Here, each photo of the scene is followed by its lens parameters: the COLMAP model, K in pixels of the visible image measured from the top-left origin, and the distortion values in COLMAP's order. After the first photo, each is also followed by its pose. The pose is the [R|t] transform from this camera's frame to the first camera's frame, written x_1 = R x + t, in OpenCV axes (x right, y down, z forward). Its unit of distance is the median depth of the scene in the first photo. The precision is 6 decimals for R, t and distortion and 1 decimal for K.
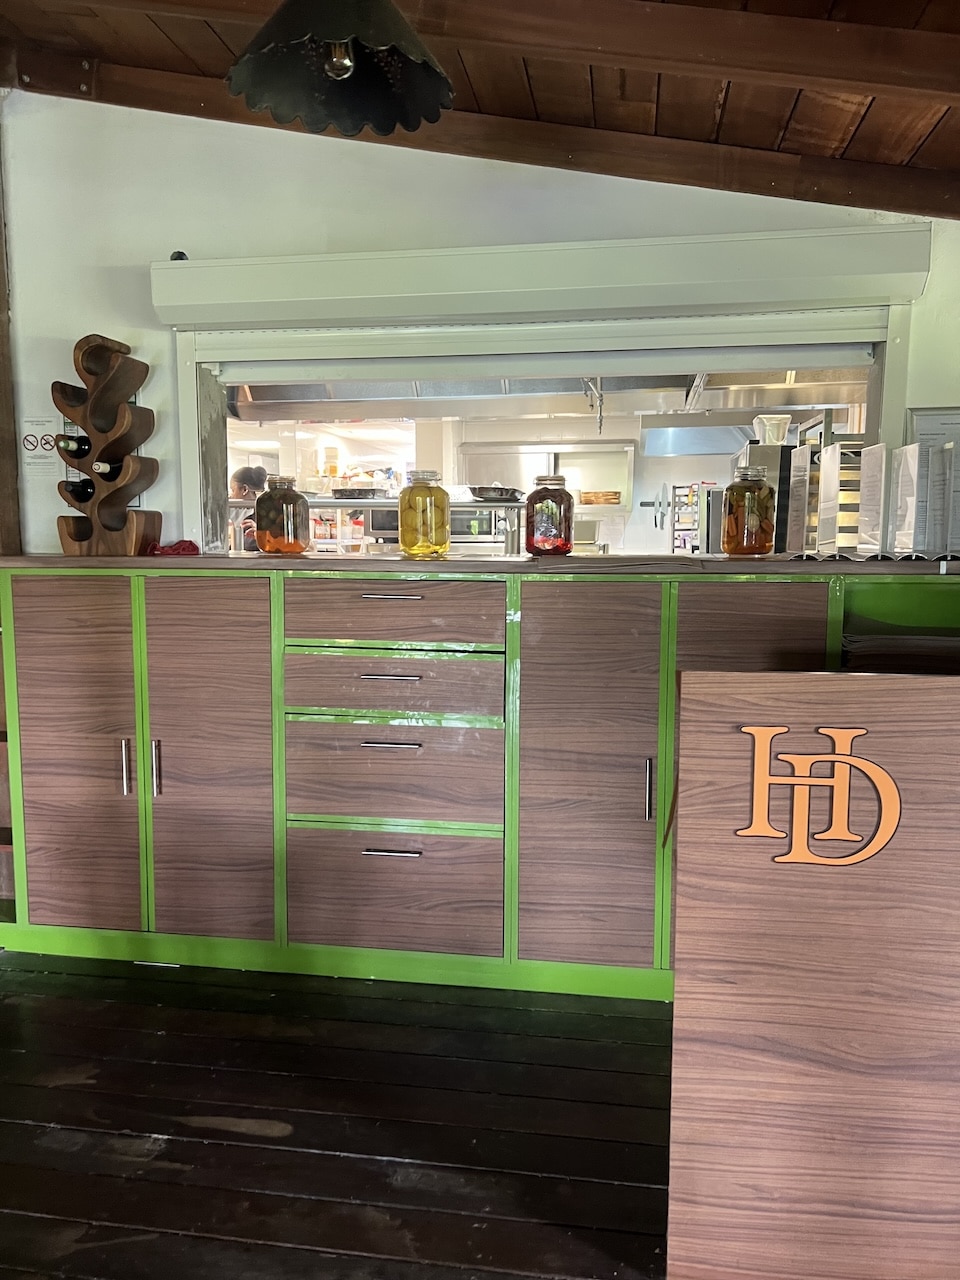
lens RADIAL K [[960.8, 0, 477.4], [0, 960.8, 632.2], [0, 0, 1]] dist [0.024582, -0.002734]
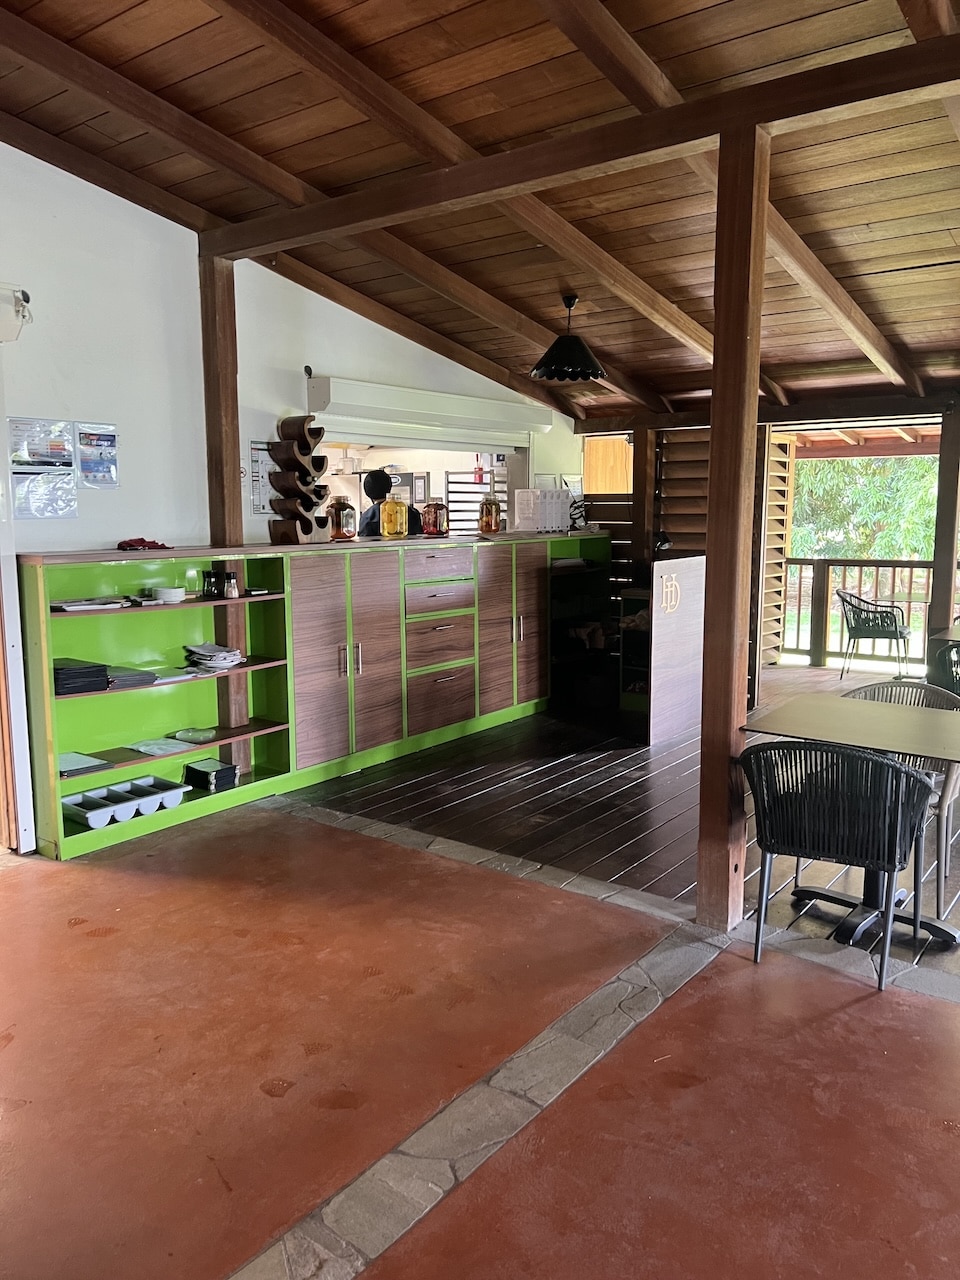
lens RADIAL K [[960.8, 0, 477.4], [0, 960.8, 632.2], [0, 0, 1]] dist [0.024582, -0.002734]
pose [[0.460240, -0.116558, 0.880110, -1.821650], [0.099699, 0.991859, 0.079221, -0.029135], [-0.882179, 0.051285, 0.468113, -0.044284]]
